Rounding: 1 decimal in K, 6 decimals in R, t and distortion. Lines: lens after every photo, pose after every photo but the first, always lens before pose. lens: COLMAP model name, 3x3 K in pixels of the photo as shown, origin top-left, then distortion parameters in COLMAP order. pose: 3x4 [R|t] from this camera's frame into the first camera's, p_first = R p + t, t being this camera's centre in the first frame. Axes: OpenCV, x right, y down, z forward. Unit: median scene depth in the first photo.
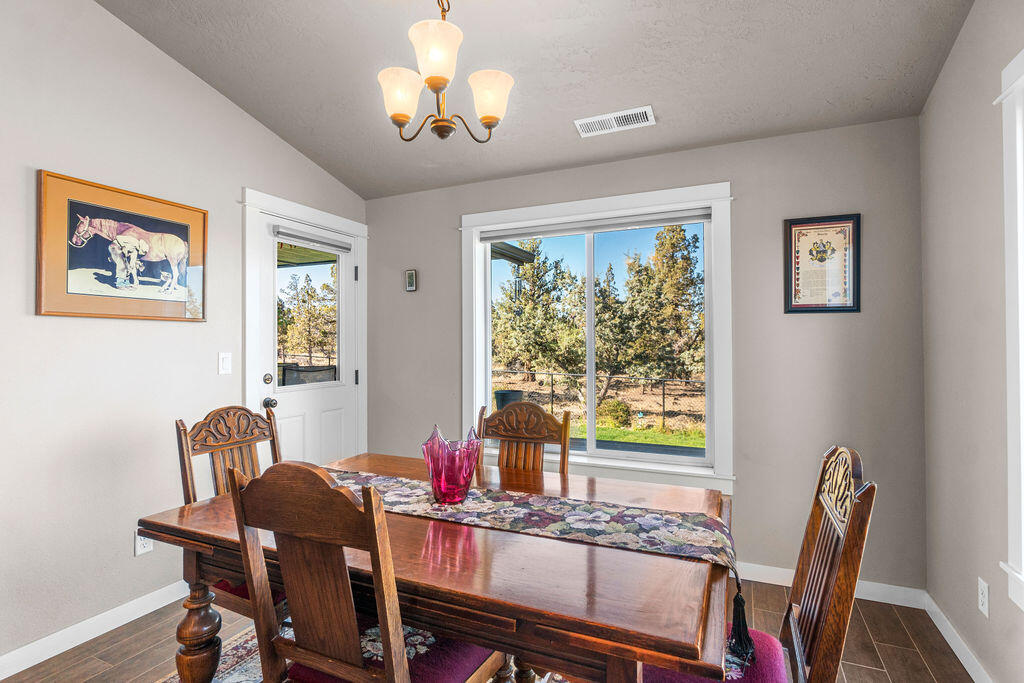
lens RADIAL K [[512.1, 0, 510.9], [0, 512.1, 339.0], [0, 0, 1]] dist [-0.002030, -0.000196]
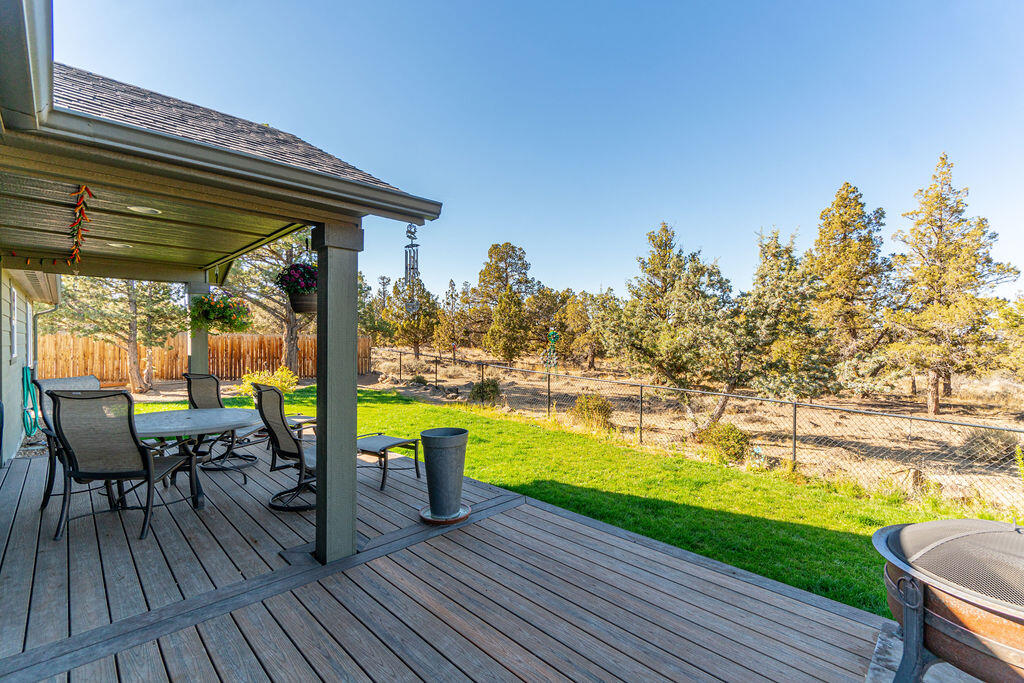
lens RADIAL K [[443.5, 0, 510.9], [0, 443.5, 346.5], [0, 0, 1]] dist [-0.007820, 0.001146]
pose [[0.931359, 0.014508, -0.363813, 0.121466], [-0.005948, 0.999679, 0.024639, -0.007914], [0.364053, -0.020784, 0.931146, 0.235734]]
